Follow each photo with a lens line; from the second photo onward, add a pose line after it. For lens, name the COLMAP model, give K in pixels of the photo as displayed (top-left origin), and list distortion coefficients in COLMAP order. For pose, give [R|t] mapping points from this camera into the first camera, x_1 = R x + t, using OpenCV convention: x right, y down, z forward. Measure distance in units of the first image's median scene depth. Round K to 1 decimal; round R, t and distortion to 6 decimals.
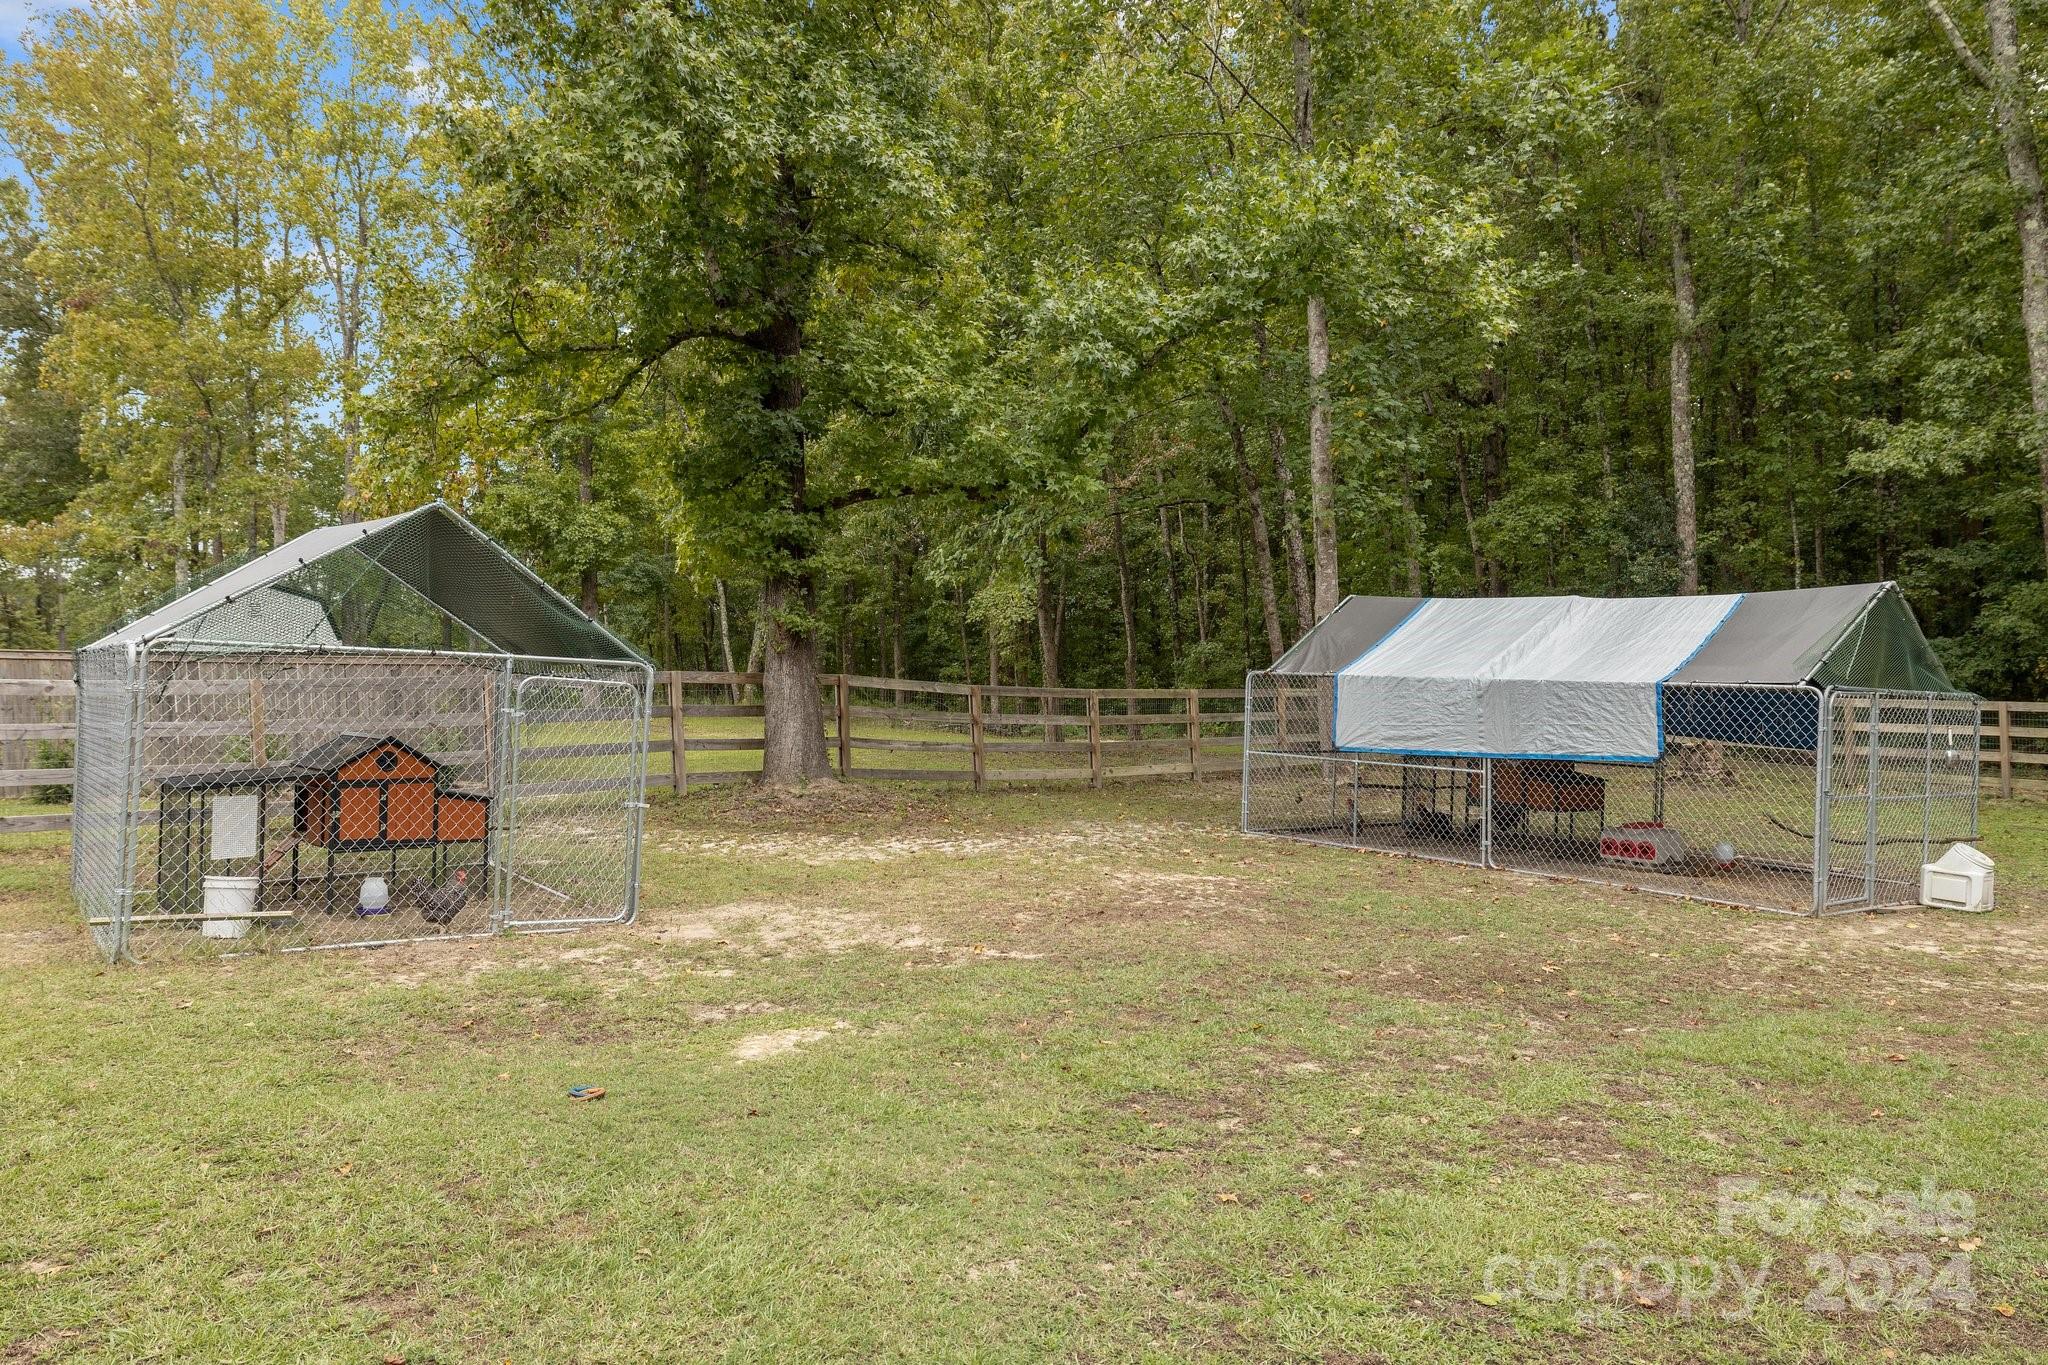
lens RADIAL K [[1447.1, 0, 1026.0], [0, 1447.1, 632.2], [0, 0, 1]] dist [-0.004109, 0.000700]
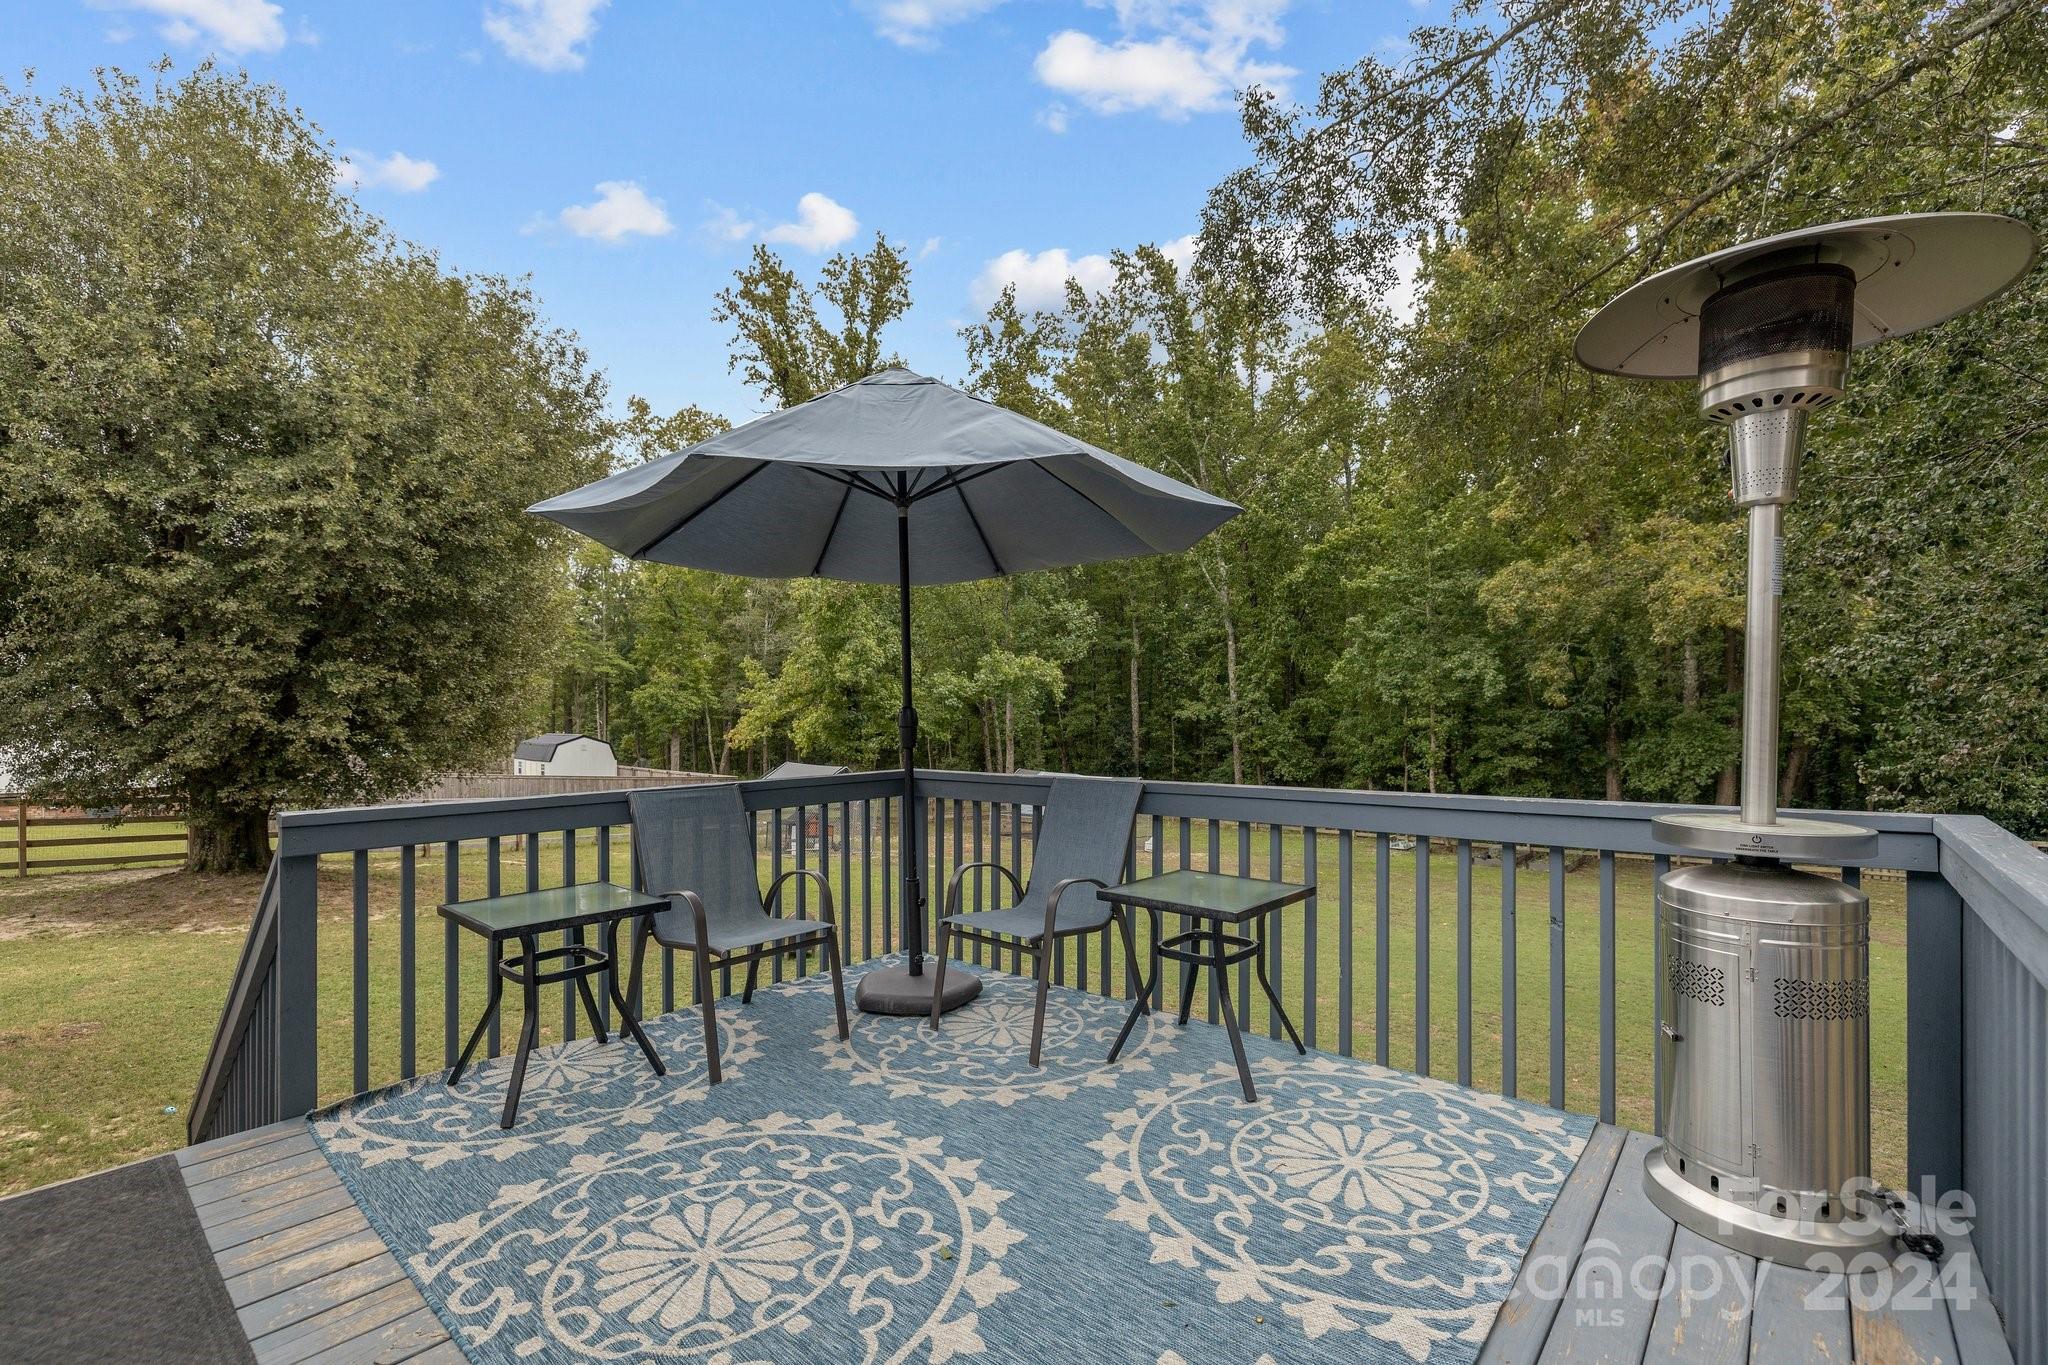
lens RADIAL K [[894.4, 0, 1020.1], [0, 894.4, 731.3], [0, 0, 1]] dist [0.000315, -0.000013]
pose [[0.969619, 0.031527, 0.242579, -0.159417], [-0.033634, 0.999424, 0.004551, -0.063934], [-0.242296, -0.012571, 0.970121, -0.581429]]
